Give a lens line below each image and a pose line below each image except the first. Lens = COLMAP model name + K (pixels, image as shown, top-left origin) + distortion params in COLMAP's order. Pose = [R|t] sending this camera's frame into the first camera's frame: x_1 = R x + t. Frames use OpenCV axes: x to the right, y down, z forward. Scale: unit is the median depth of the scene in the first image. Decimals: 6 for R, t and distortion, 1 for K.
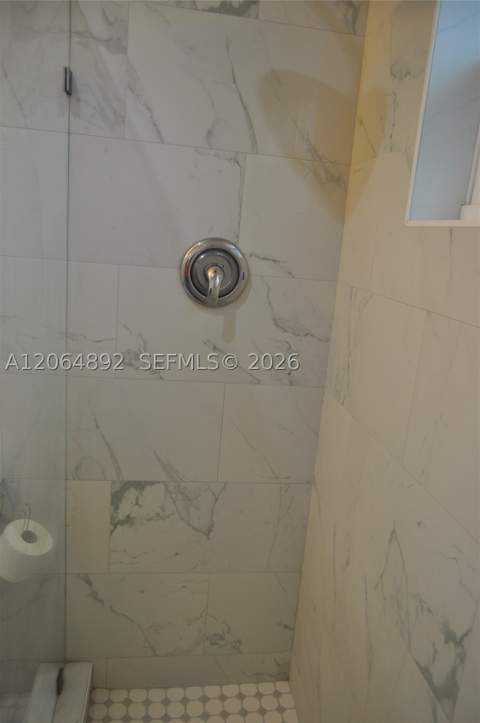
lens RADIAL K [[550.7, 0, 240.5], [0, 550.7, 360.5], [0, 0, 1]] dist [0.003742, 0.002248]
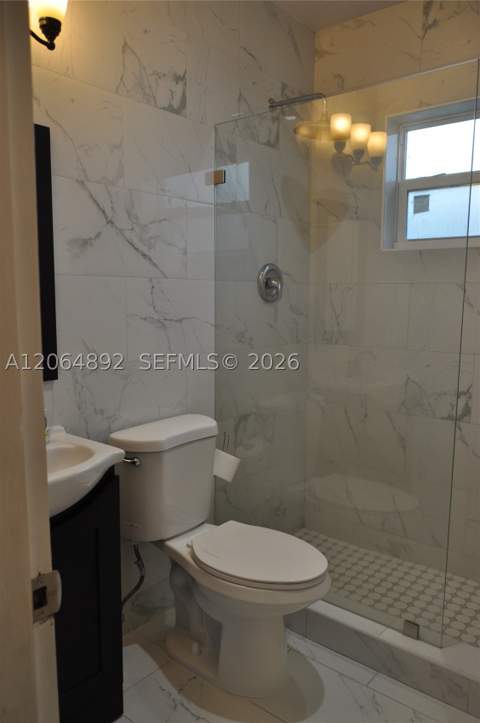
lens RADIAL K [[550.7, 0, 239.6], [0, 550.7, 358.8], [0, 0, 1]] dist [0.003742, 0.002248]
pose [[0.744508, -0.153426, 0.649745, -1.272873], [0.204407, 0.978881, -0.003074, 0.063586], [-0.635551, 0.135102, 0.760146, -0.243673]]
